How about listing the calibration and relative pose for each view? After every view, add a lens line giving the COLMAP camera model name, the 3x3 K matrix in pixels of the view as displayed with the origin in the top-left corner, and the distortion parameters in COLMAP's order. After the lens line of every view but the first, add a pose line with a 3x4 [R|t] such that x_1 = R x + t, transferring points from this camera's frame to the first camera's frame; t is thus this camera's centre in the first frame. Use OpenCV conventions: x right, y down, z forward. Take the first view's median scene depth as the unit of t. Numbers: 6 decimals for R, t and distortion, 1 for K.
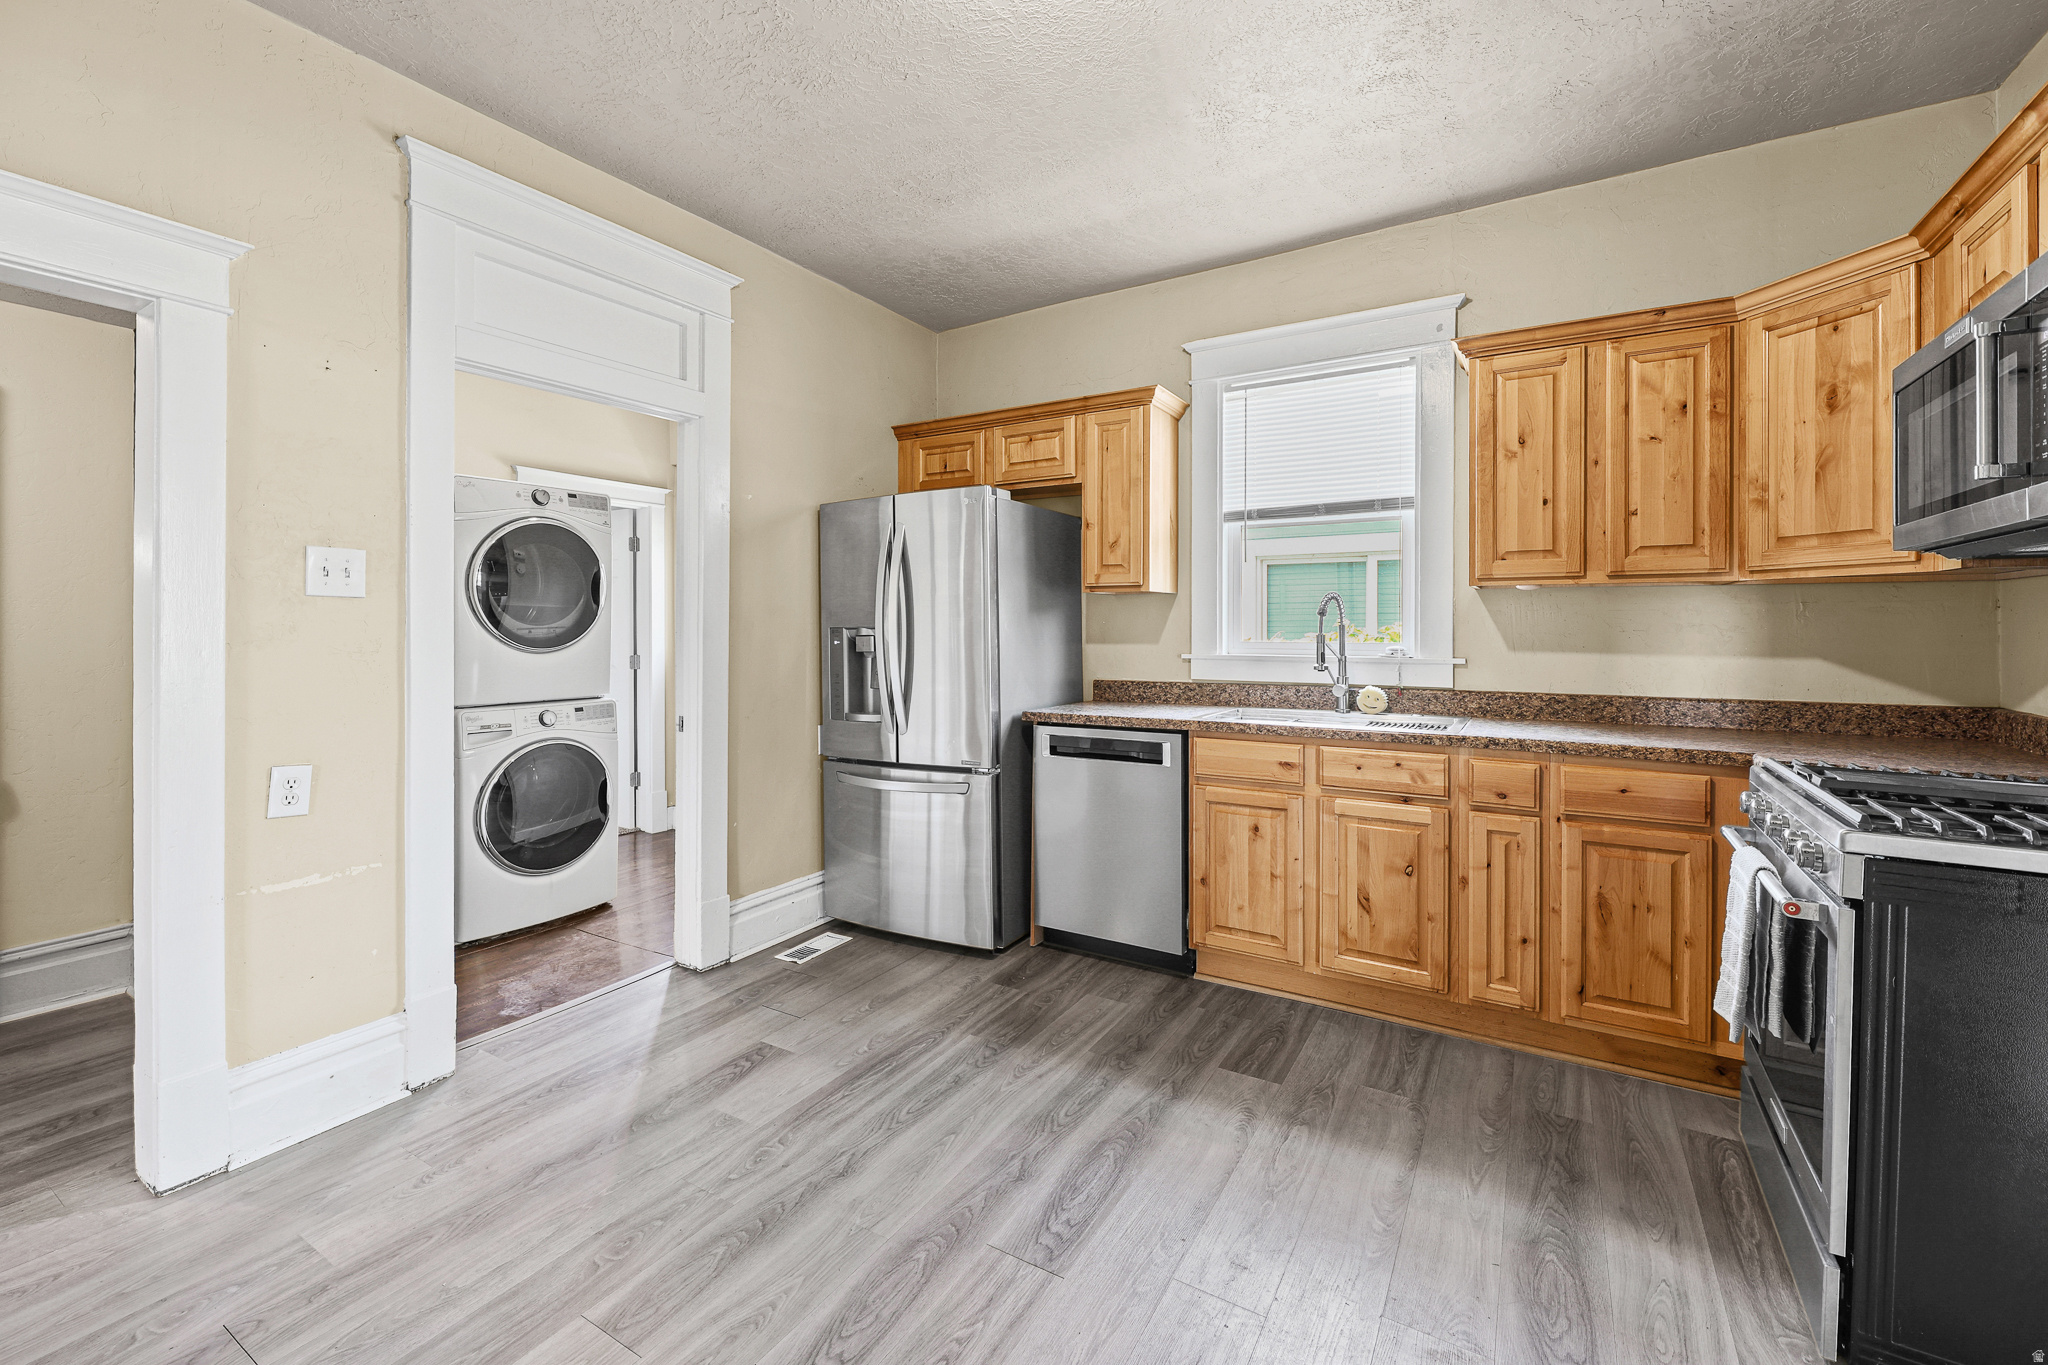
lens RADIAL K [[823.4, 0, 1013.8], [0, 823.4, 630.0], [0, 0, 1]] dist [-0.000035, 0.000000]
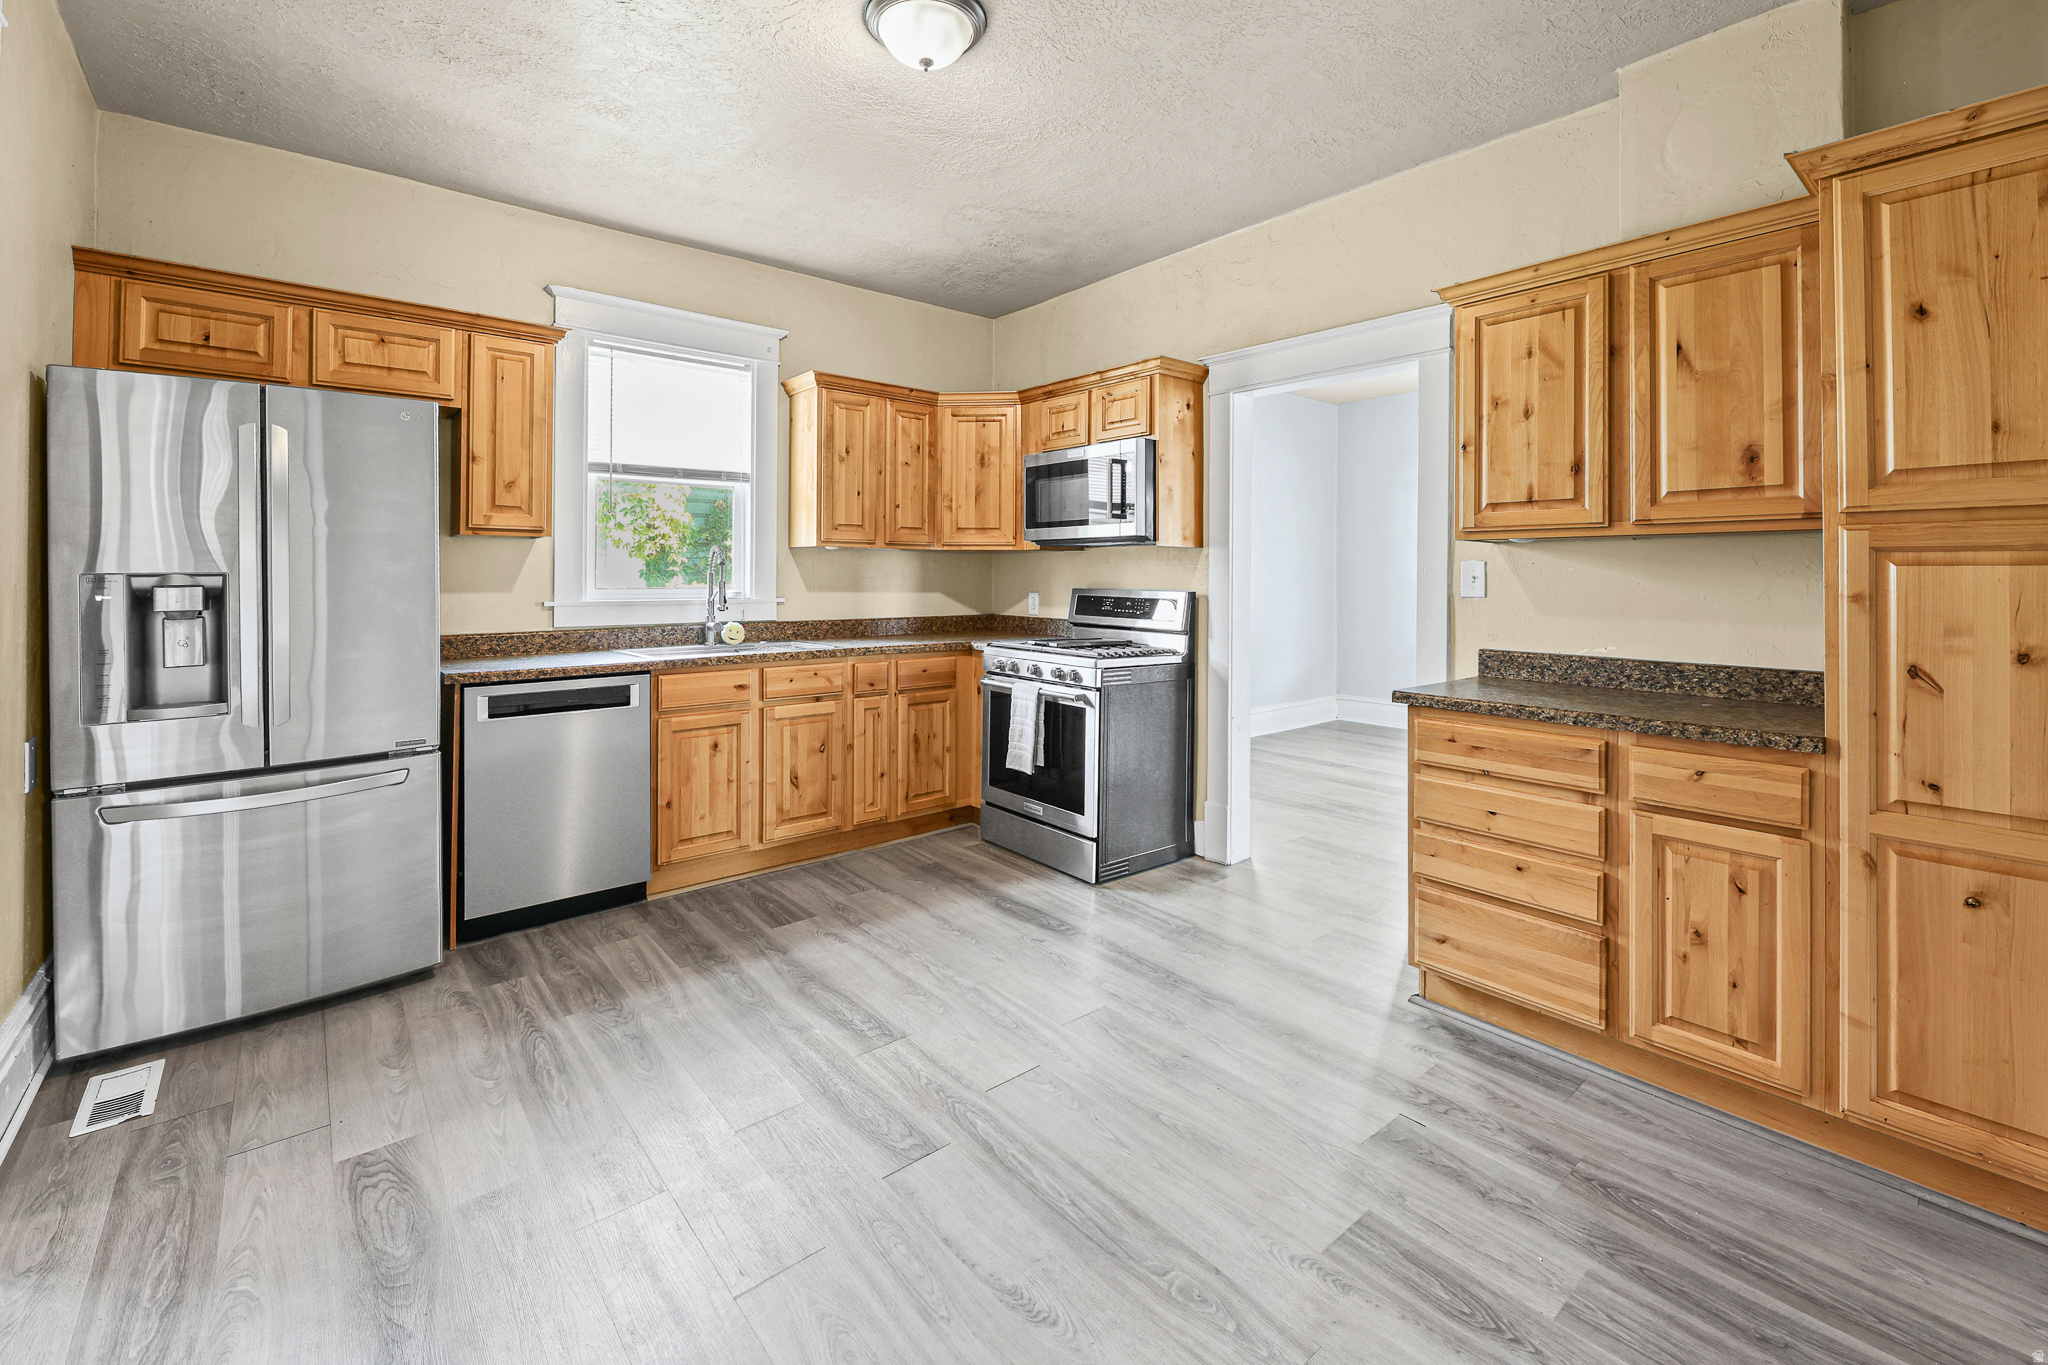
lens RADIAL K [[872.1, 0, 985.8], [0, 872.1, 568.0], [0, 0, 1]] dist [-0.001226, -0.000560]
pose [[0.349116, 0.008423, 0.937042, -0.832145], [-0.000282, 0.999961, -0.008883, -0.002342], [-0.937080, 0.002837, 0.349104, 0.223157]]
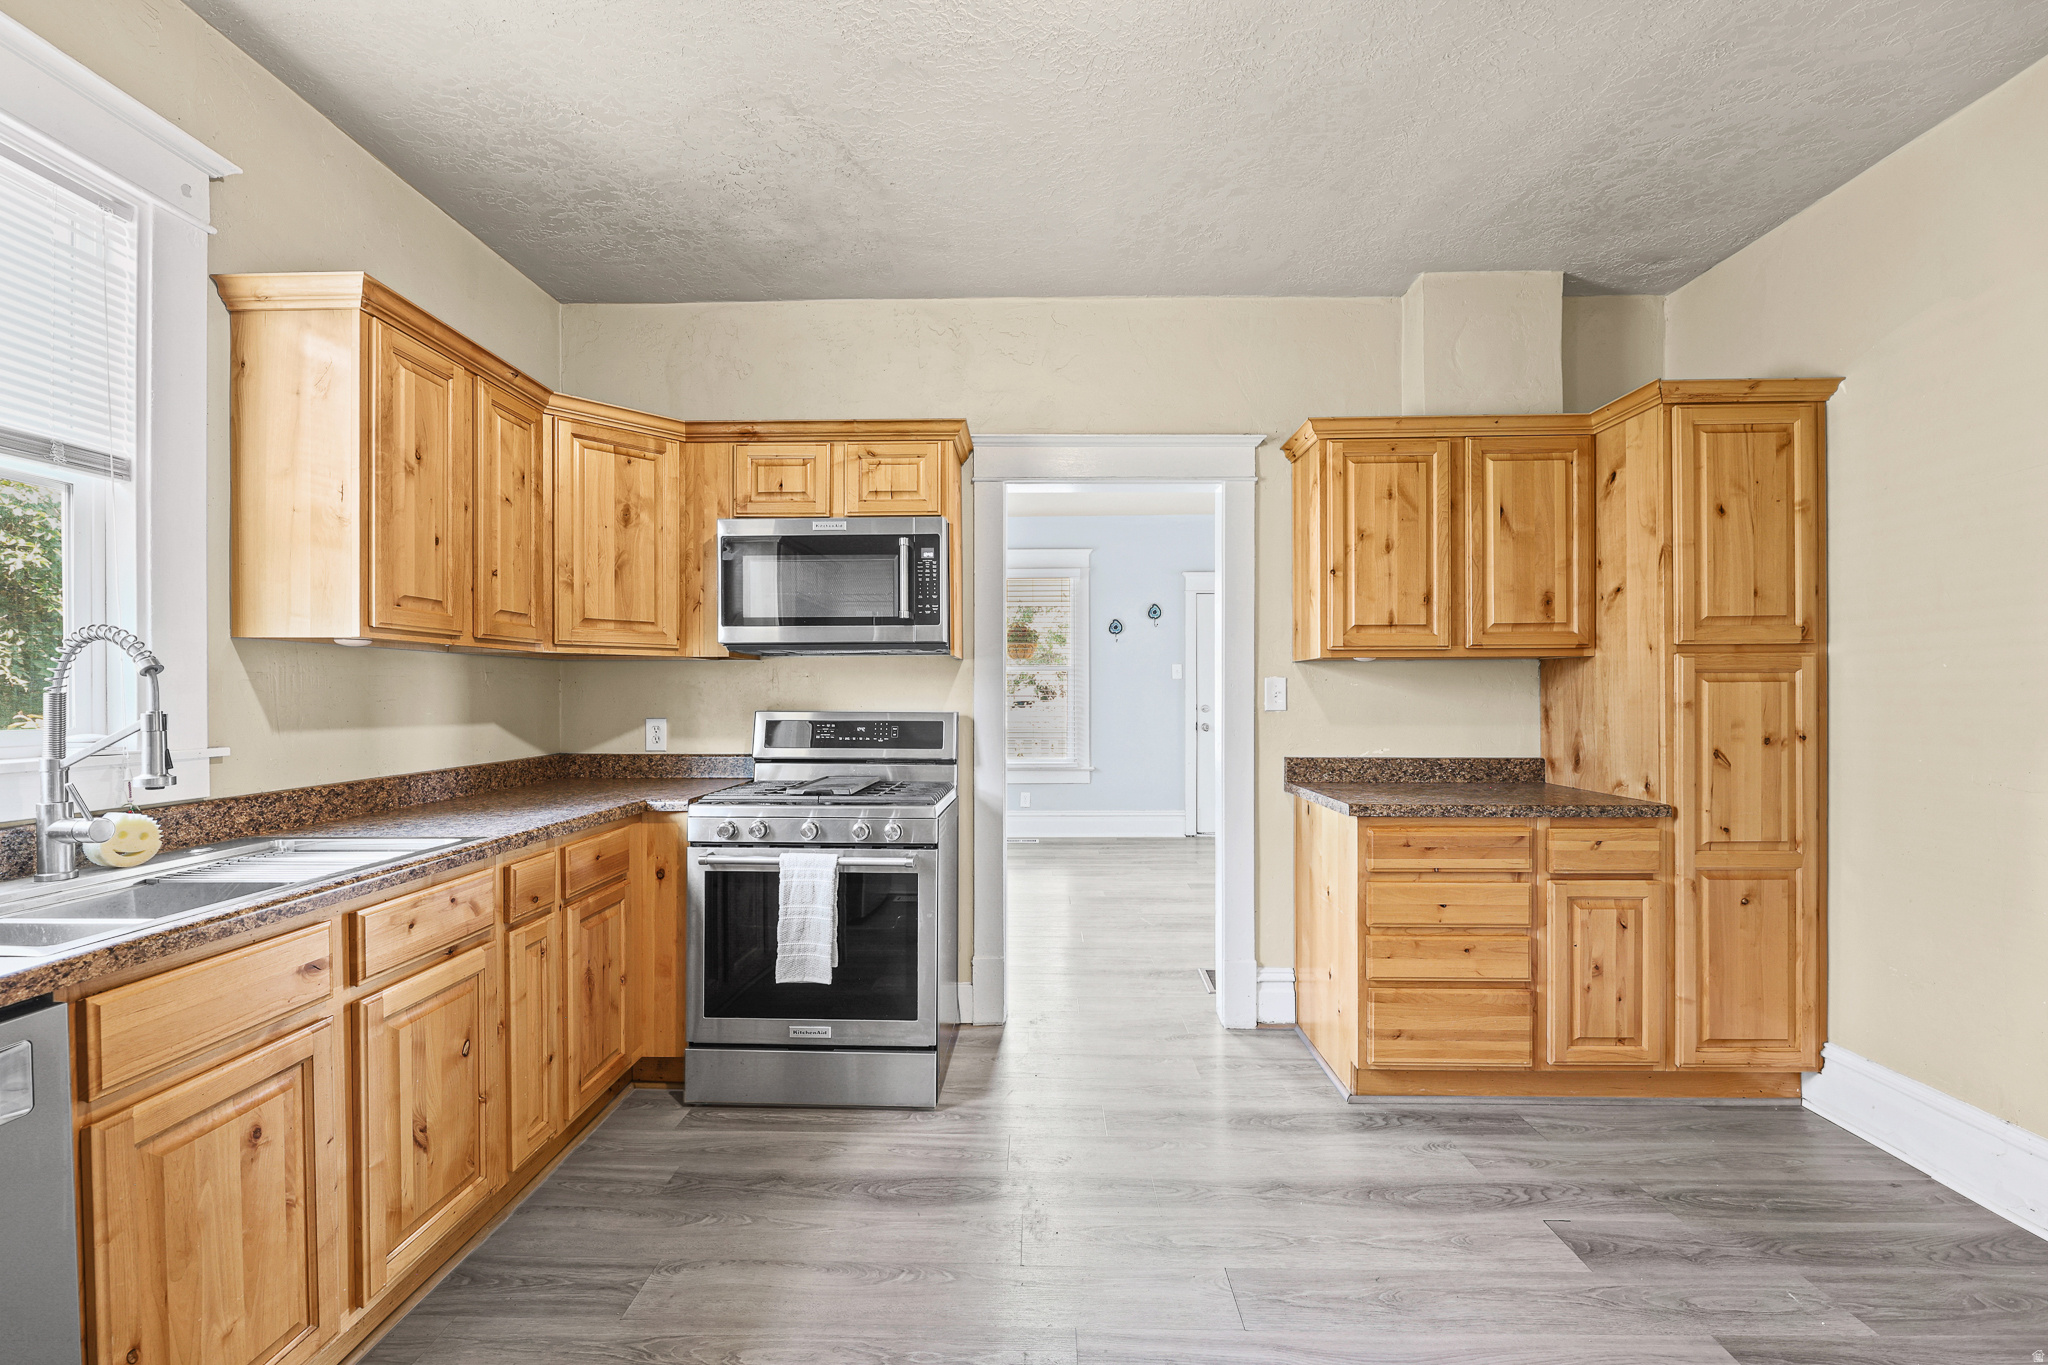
lens RADIAL K [[825.3, 0, 1019.9], [0, 825.3, 693.7], [0, 0, 1]] dist [0.001368, -0.005363]
pose [[-0.502246, -0.000572, 0.864725, -0.357913], [0.005990, 0.999973, 0.004141, -0.005817], [-0.864704, 0.007259, -0.502229, 0.959796]]
